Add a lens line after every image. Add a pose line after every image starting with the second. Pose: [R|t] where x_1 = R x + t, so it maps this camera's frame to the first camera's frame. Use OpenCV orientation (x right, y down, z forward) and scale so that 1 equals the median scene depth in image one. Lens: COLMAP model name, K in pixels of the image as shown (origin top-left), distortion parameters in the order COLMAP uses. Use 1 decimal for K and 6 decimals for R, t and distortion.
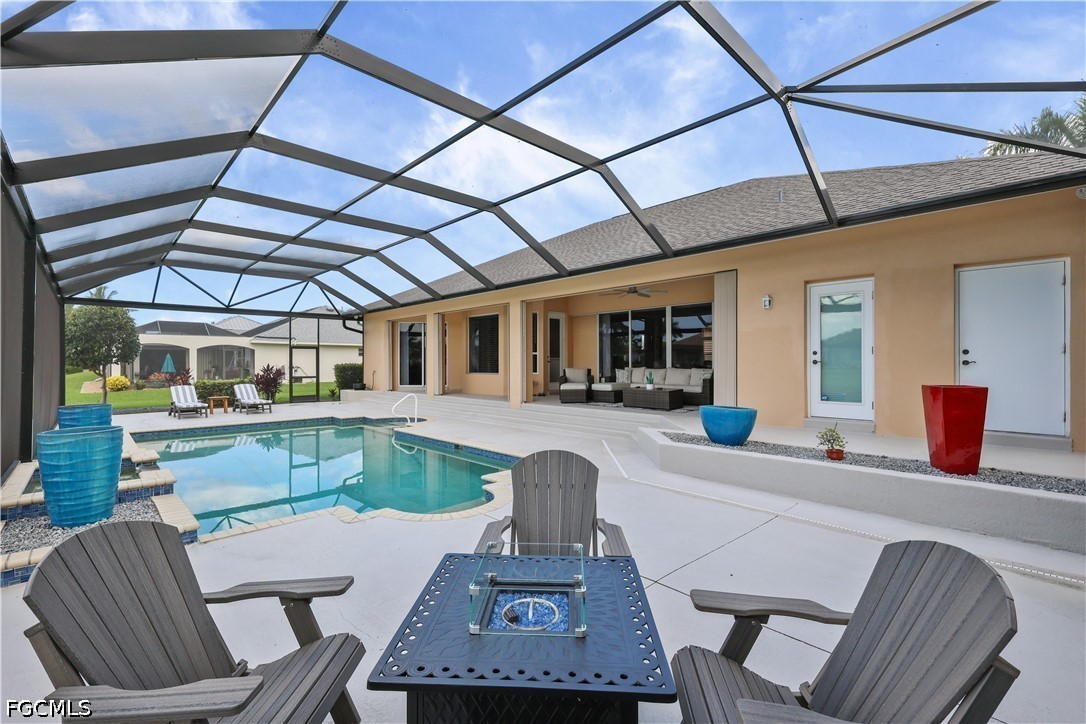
lens RADIAL K [[474.7, 0, 543.0], [0, 474.7, 362.0], [0, 0, 1]] dist [0.000995, 0.000216]
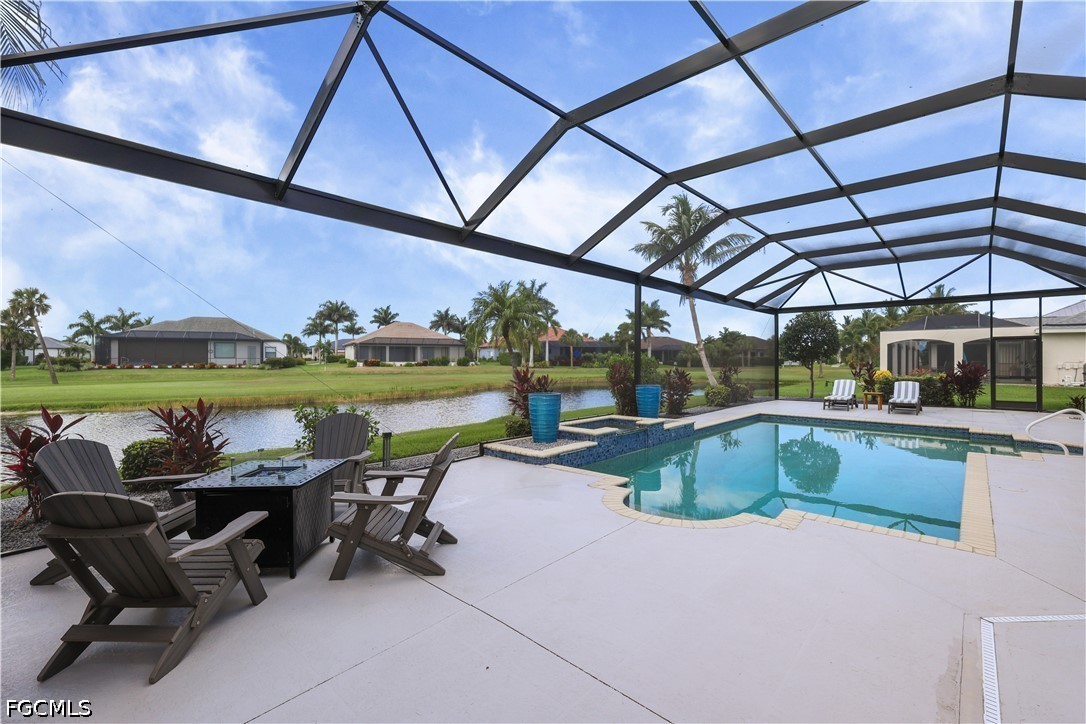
lens RADIAL K [[474.7, 0, 543.0], [0, 474.7, 362.0], [0, 0, 1]] dist [0.000995, 0.000216]
pose [[0.064324, 0.010734, -0.997871, 0.257785], [-0.000505, 0.999942, 0.010724, -0.000569], [0.997929, -0.000186, 0.064326, 0.245753]]
